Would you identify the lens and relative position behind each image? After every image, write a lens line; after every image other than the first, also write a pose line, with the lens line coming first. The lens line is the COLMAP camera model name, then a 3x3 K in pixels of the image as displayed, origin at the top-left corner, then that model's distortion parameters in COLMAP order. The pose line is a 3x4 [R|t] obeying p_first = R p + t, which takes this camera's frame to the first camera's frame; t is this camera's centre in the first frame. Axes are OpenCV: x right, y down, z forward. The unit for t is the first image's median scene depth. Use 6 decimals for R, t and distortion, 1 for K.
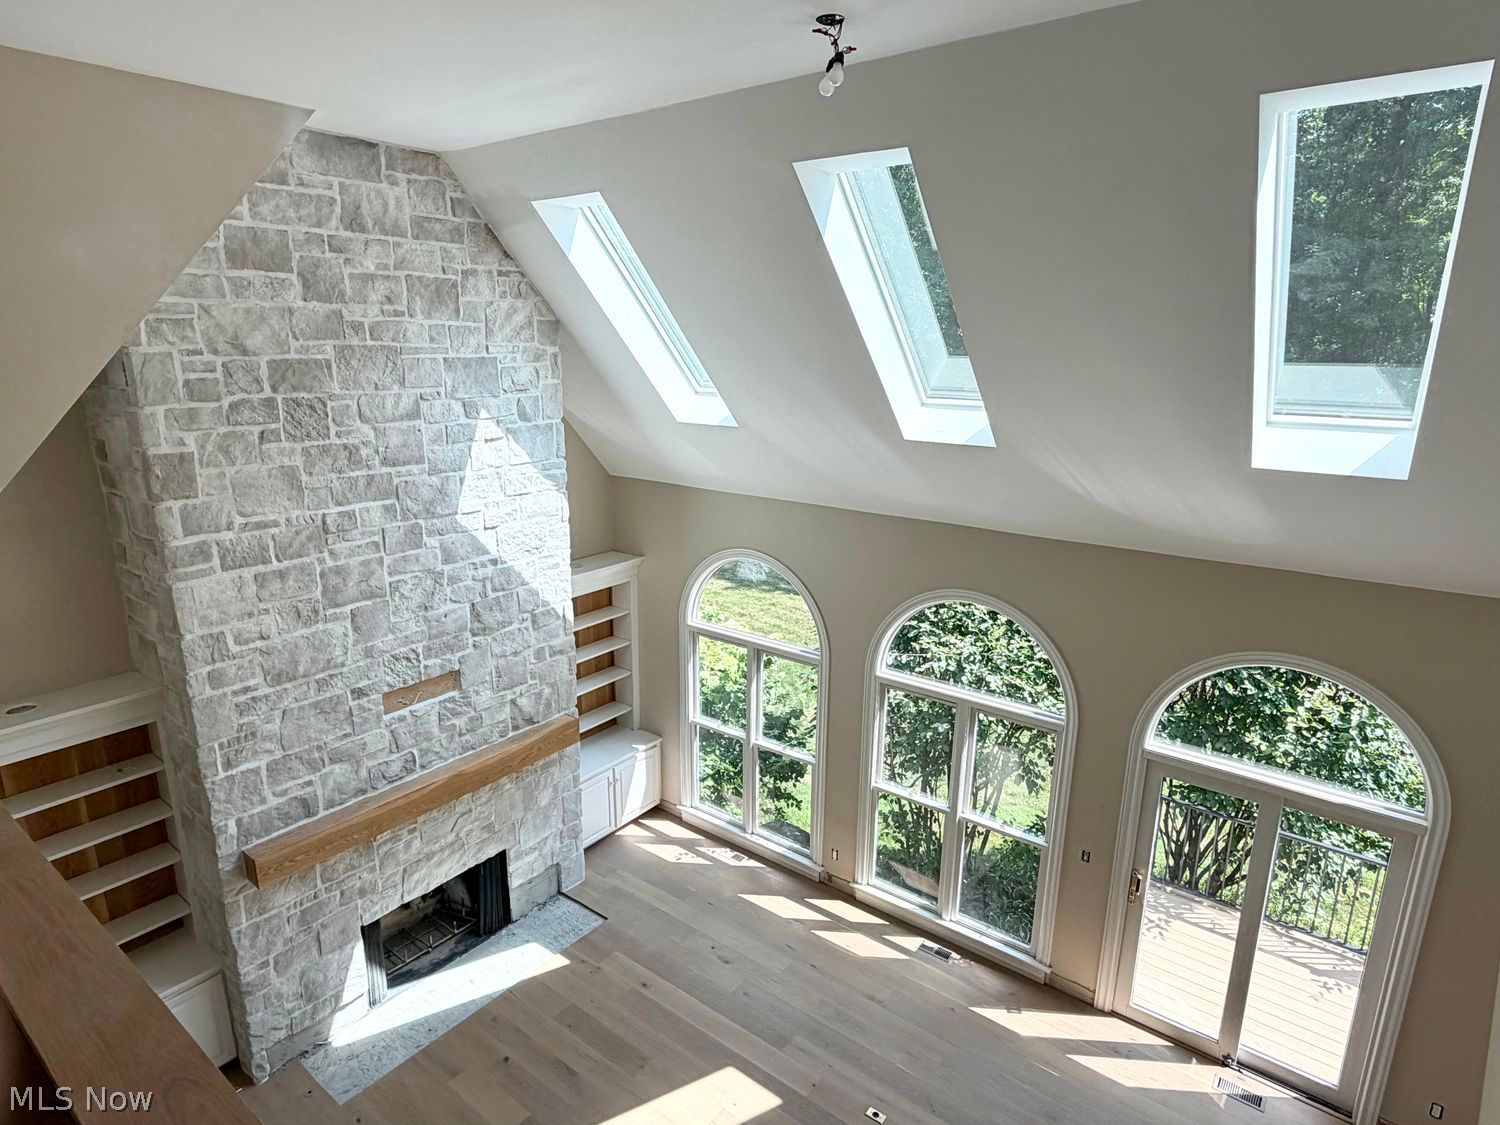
lens RADIAL K [[845.7, 0, 746.7], [0, 845.7, 564.1], [0, 0, 1]] dist [0.001101, 0.000673]
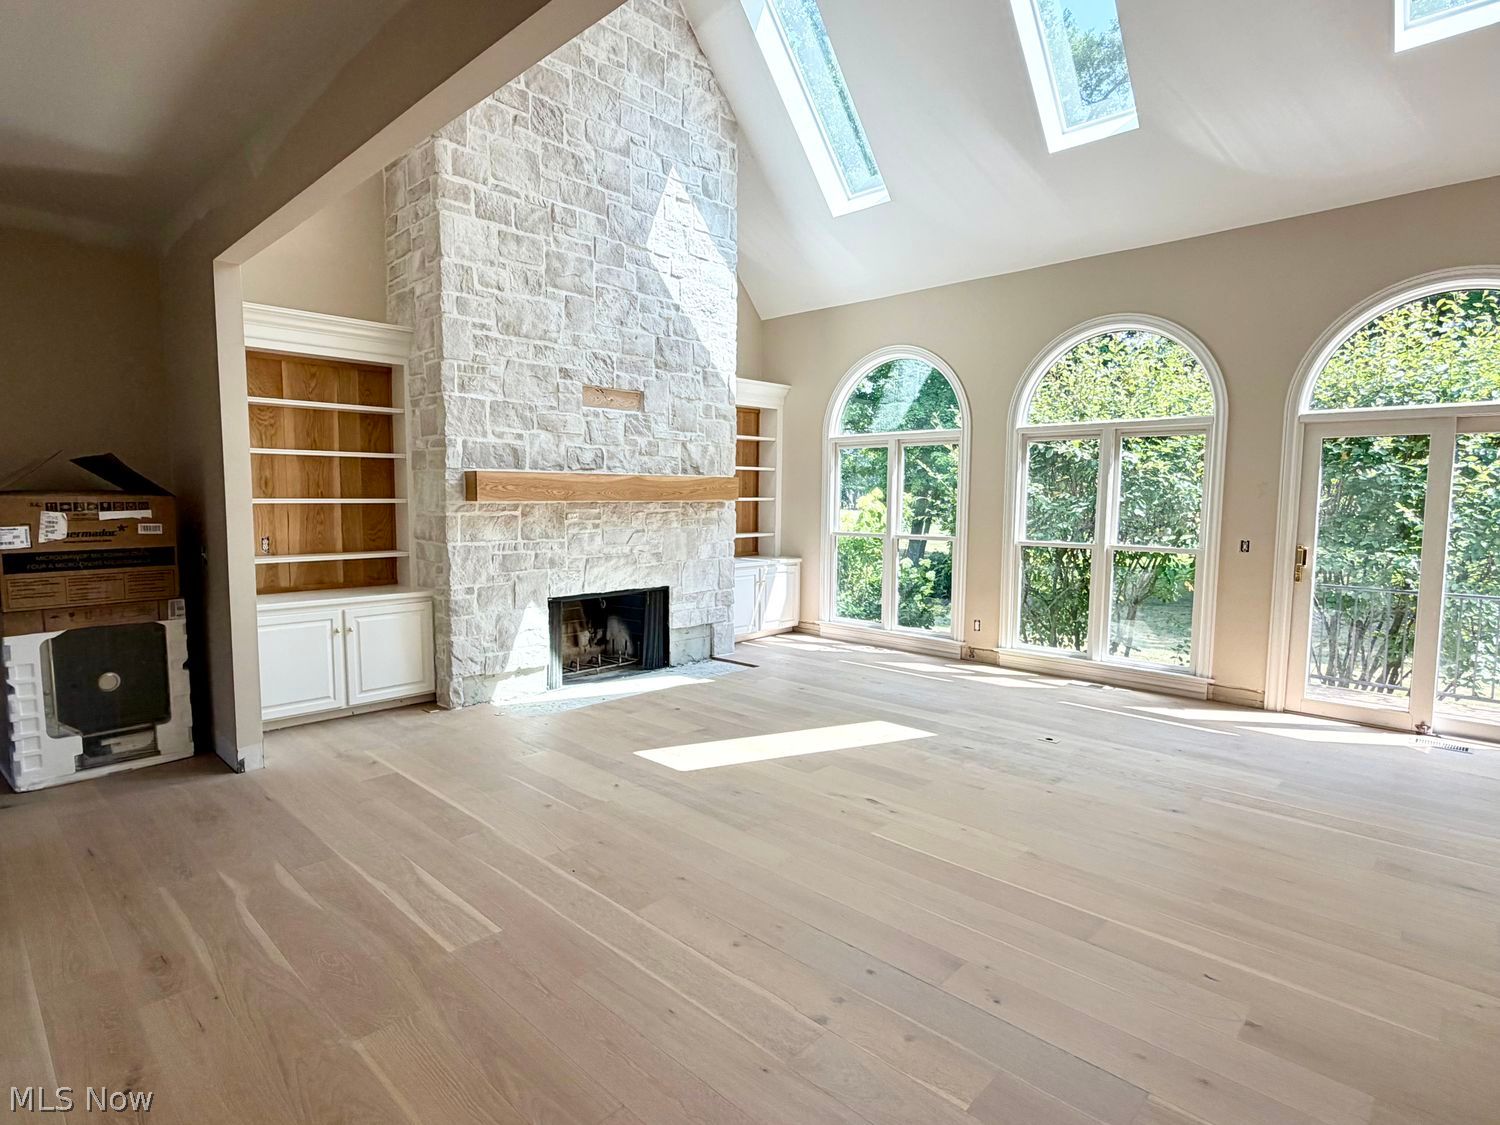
lens RADIAL K [[788.7, 0, 747.9], [0, 788.7, 564.0], [0, 0, 1]] dist [0.000966, 0.000729]
pose [[0.994642, 0.008874, -0.102998, -0.093732], [-0.026159, 0.985488, -0.167715, 0.545727], [0.100015, 0.169511, 0.980440, 0.018782]]
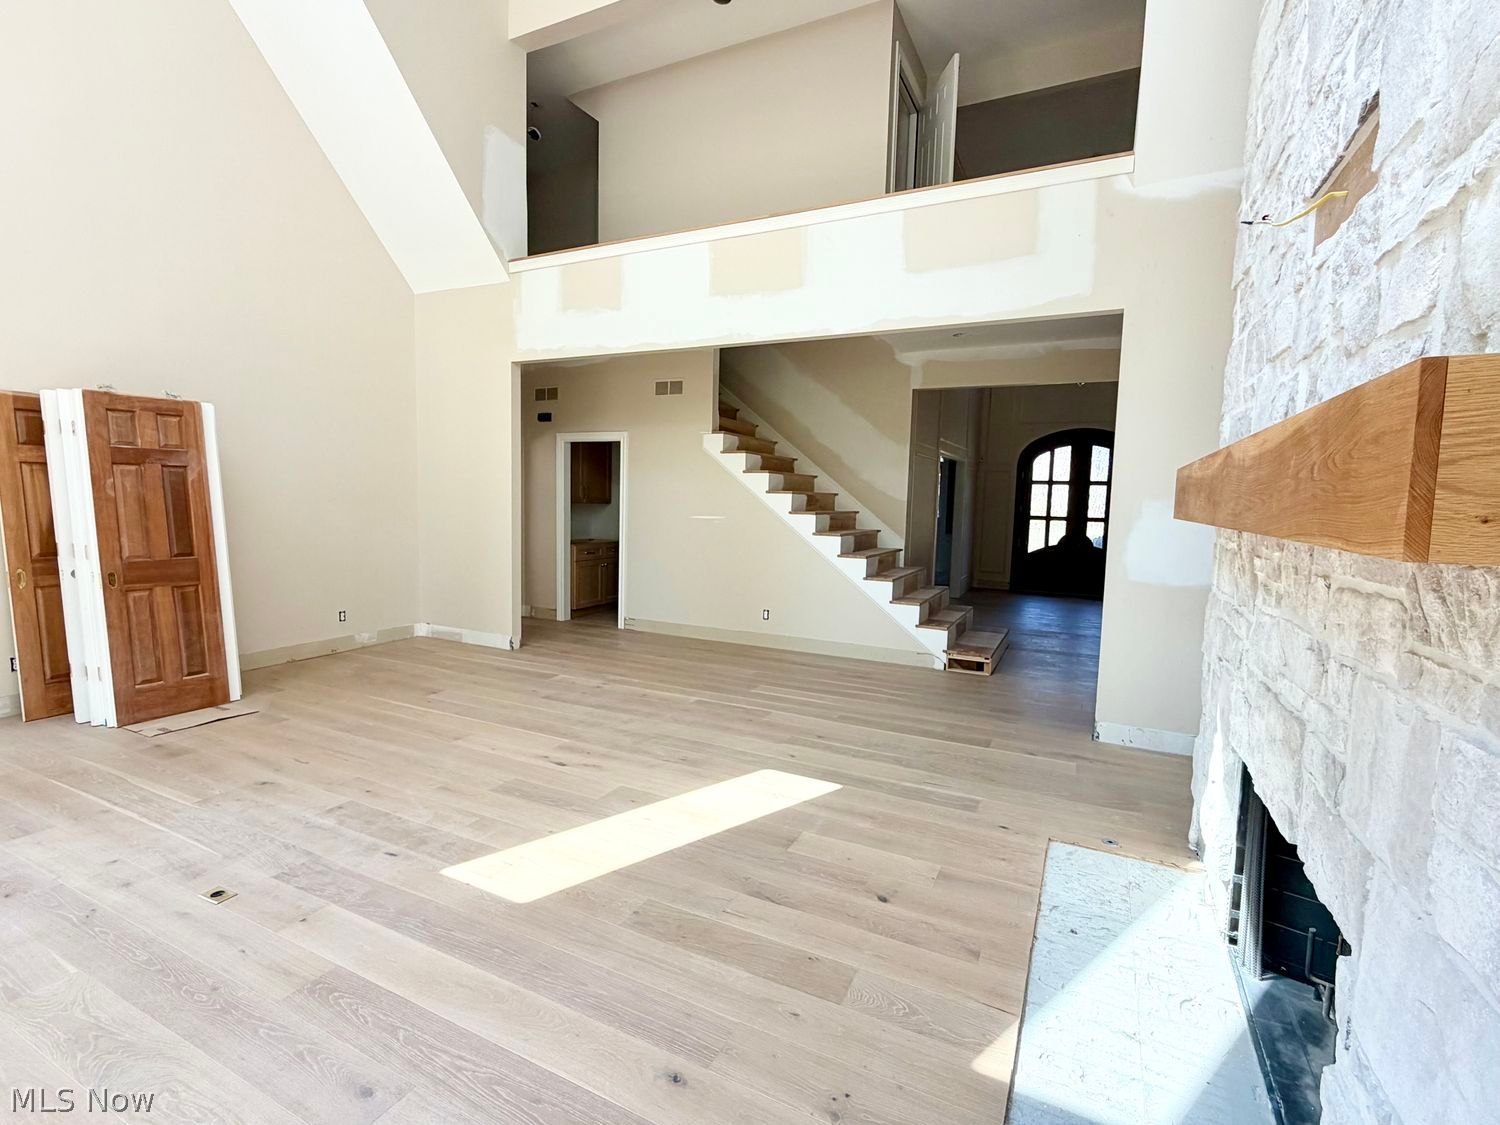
lens RADIAL K [[694.7, 0, 750.0], [0, 694.7, 562.5], [0, 0, 1]] dist [-0.003009, -0.000291]
pose [[-0.979527, -0.011239, -0.201000, -0.096721], [-0.080359, 0.937275, 0.339202, 0.217737], [0.184580, 0.348409, -0.918989, 1.269685]]
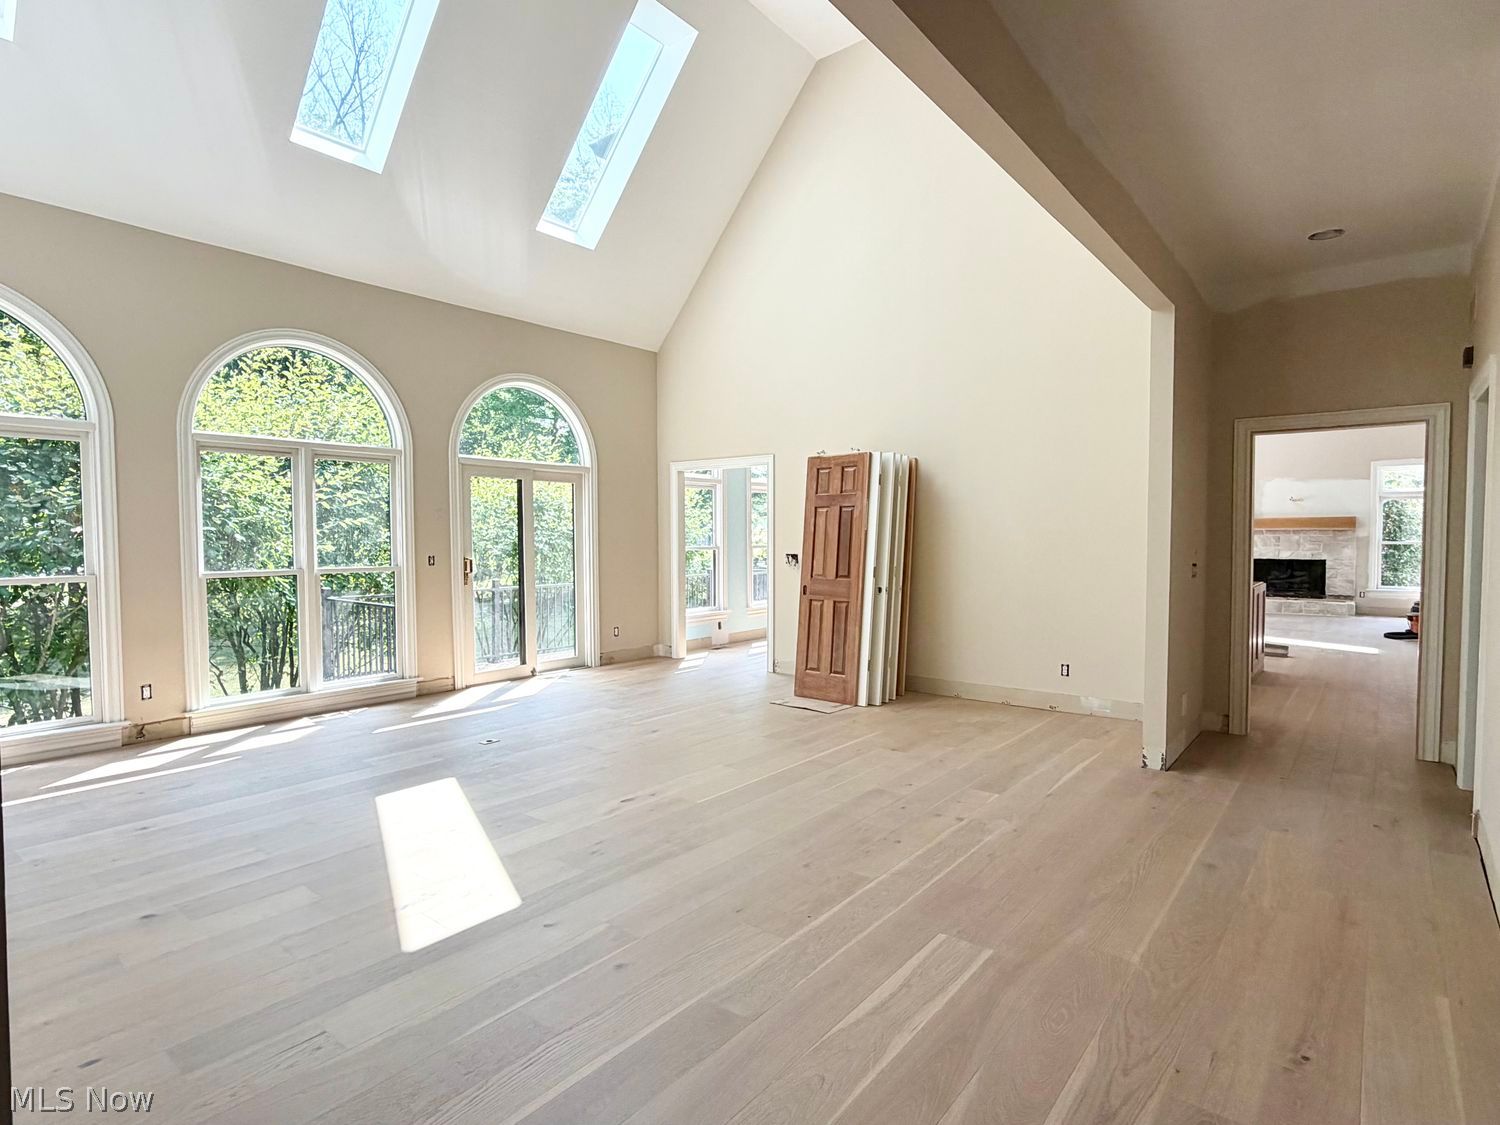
lens RADIAL K [[788.7, 0, 747.9], [0, 788.7, 564.0], [0, 0, 1]] dist [0.000966, 0.000729]
pose [[0.018294, -0.042964, 0.998909, -0.733362], [0.257934, 0.965461, 0.036802, 0.430212], [-0.965989, 0.256980, 0.028744, 0.533049]]
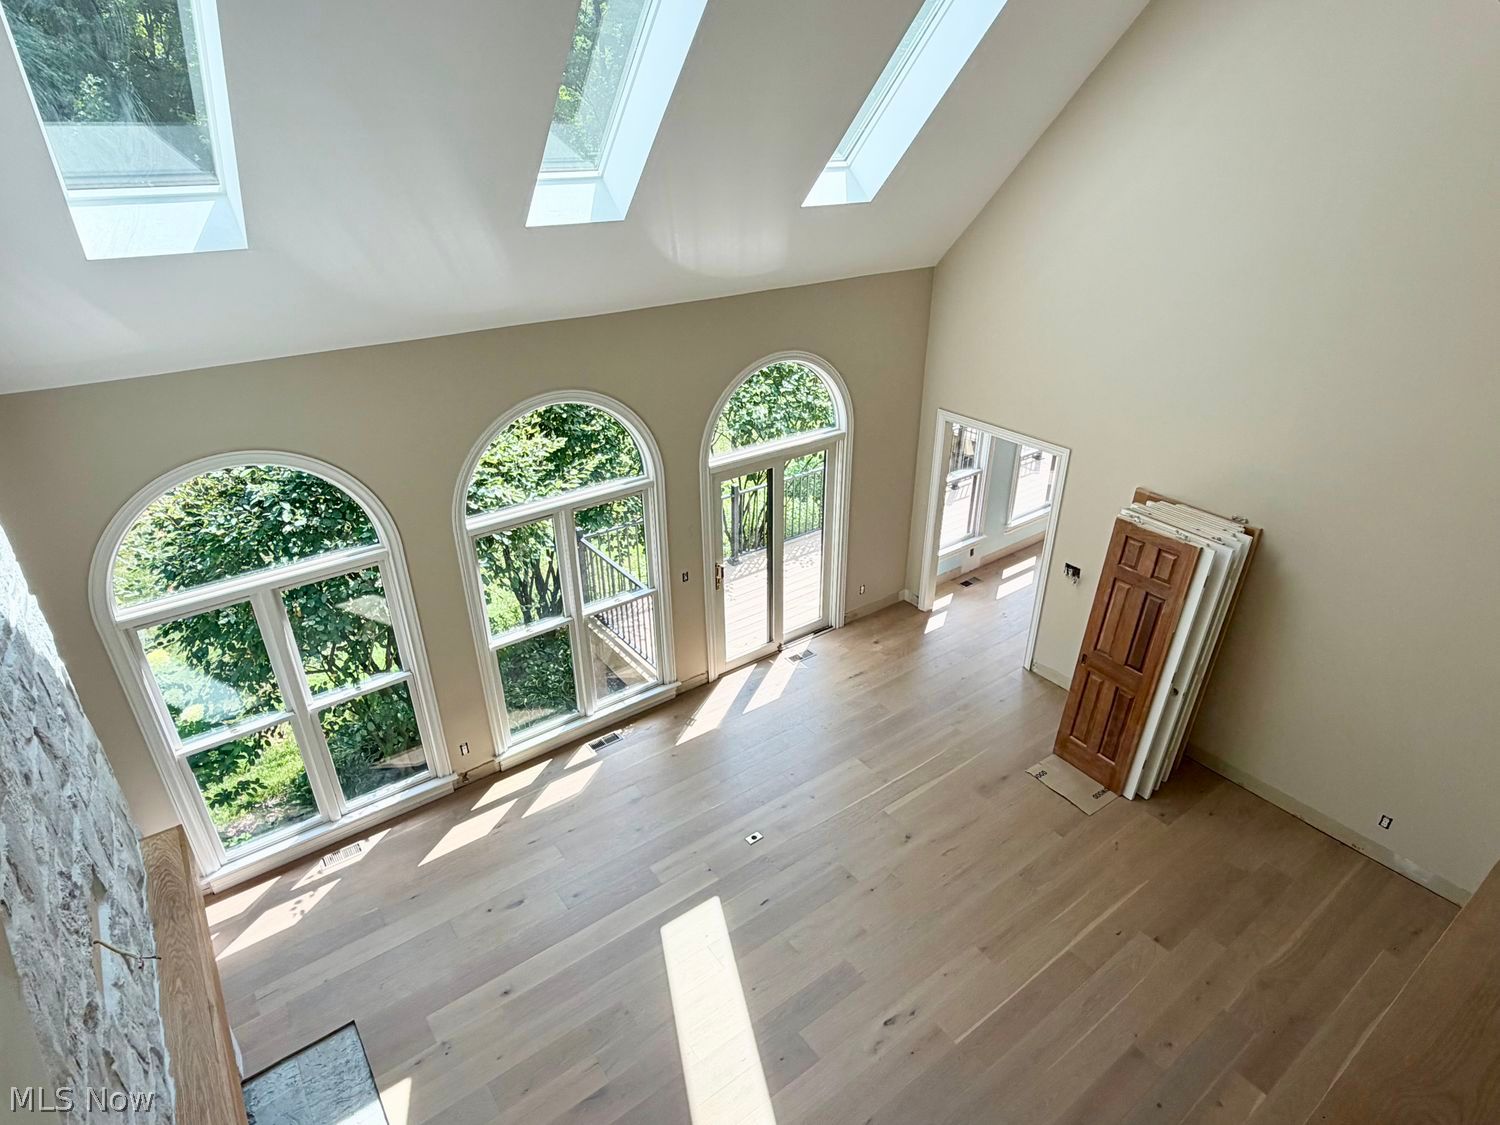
lens RADIAL K [[845.7, 0, 746.7], [0, 845.7, 564.1], [0, 0, 1]] dist [0.001101, 0.000673]
pose [[0.273471, -0.449934, 0.850160, -0.585800], [0.253096, 0.886366, 0.387682, -0.111266], [-0.927985, 0.109152, 0.356272, 0.497830]]
